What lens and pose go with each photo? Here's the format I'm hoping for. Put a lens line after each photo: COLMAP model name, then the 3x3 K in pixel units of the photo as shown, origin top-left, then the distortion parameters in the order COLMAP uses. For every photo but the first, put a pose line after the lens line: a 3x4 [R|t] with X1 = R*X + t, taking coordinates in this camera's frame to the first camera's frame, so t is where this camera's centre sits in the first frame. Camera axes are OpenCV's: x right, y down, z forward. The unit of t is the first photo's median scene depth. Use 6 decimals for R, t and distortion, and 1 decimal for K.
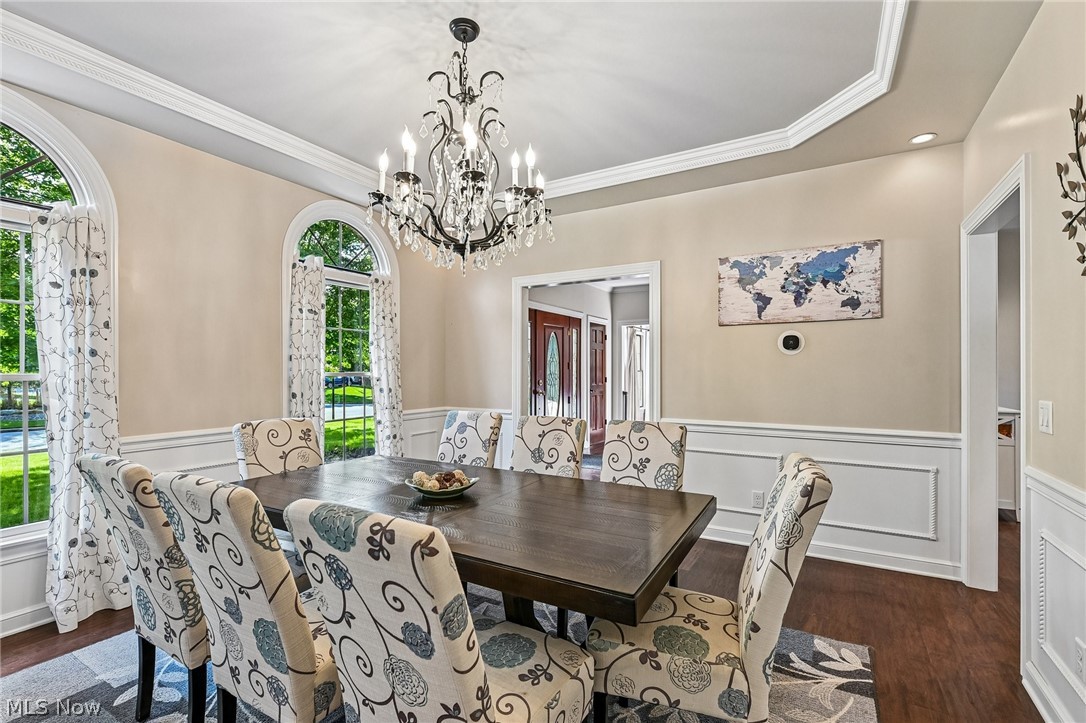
lens RADIAL K [[484.7, 0, 540.0], [0, 484.7, 365.9], [0, 0, 1]] dist [-0.002776, -0.001721]
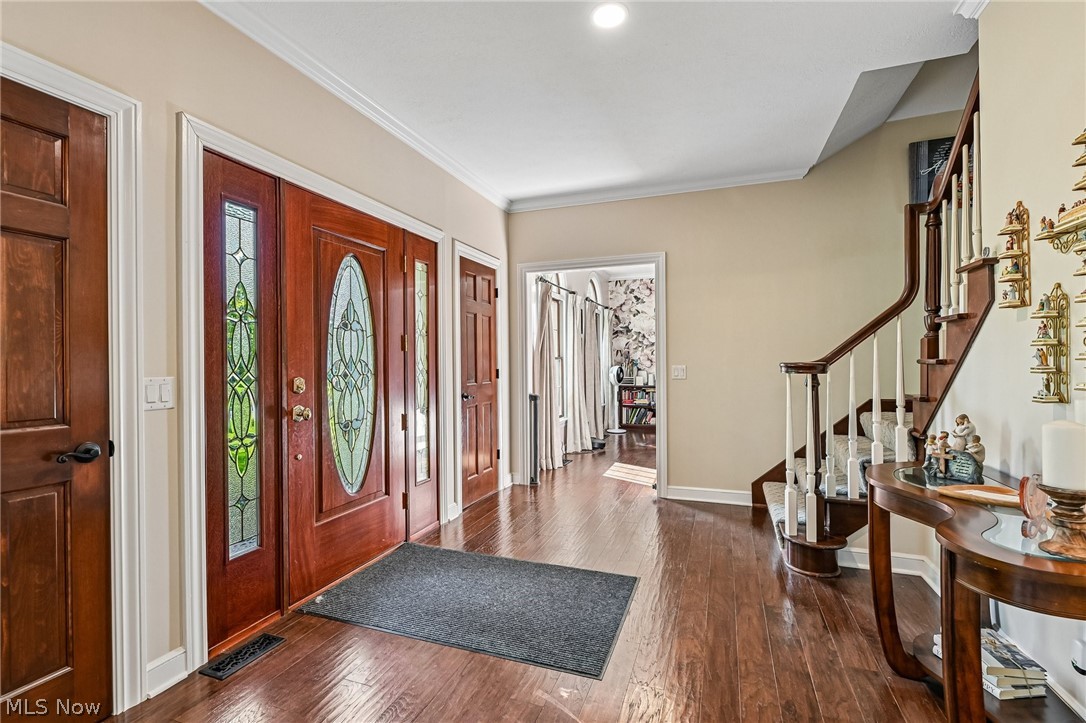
lens RADIAL K [[494.8, 0, 543.0], [0, 494.8, 361.5], [0, 0, 1]] dist [-0.001692, -0.000432]
pose [[0.982707, -0.012192, 0.184768, 0.085743], [0.010694, 0.999901, 0.009104, 0.010659], [-0.184861, -0.006971, 0.982740, 0.465865]]
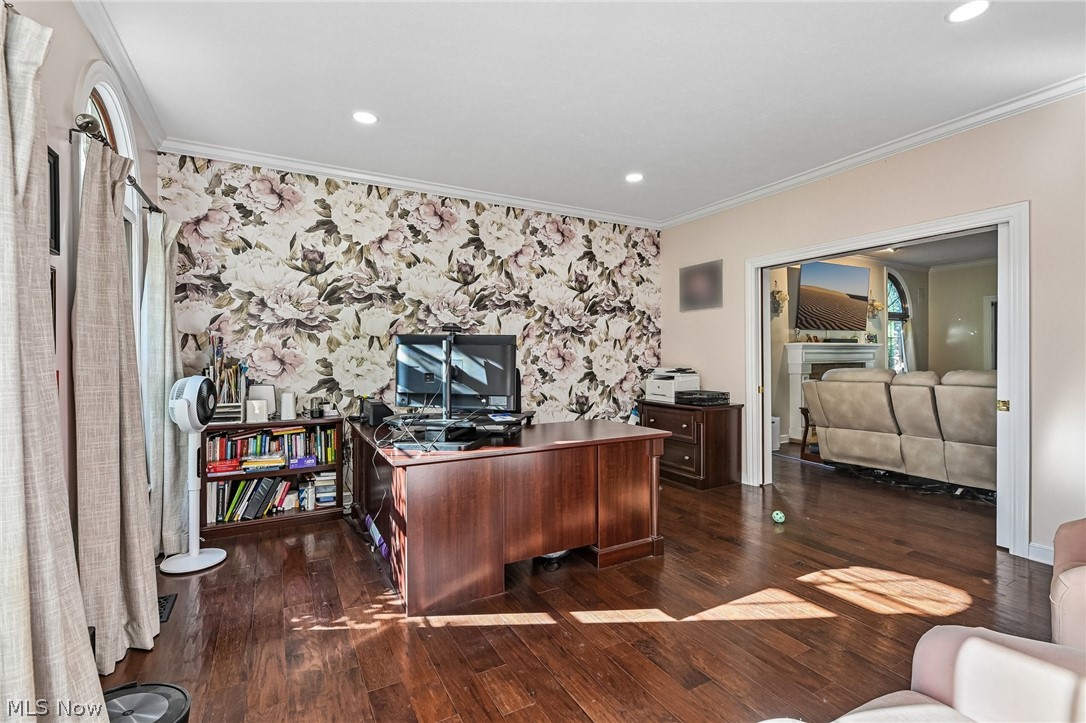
lens RADIAL K [[494.8, 0, 543.0], [0, 494.8, 361.5], [0, 0, 1]] dist [-0.001692, -0.000432]
pose [[0.511998, -0.013846, 0.858875, 0.256444], [-0.001726, 0.999851, 0.017147, 0.013366], [-0.858985, -0.010262, 0.511898, 1.082578]]
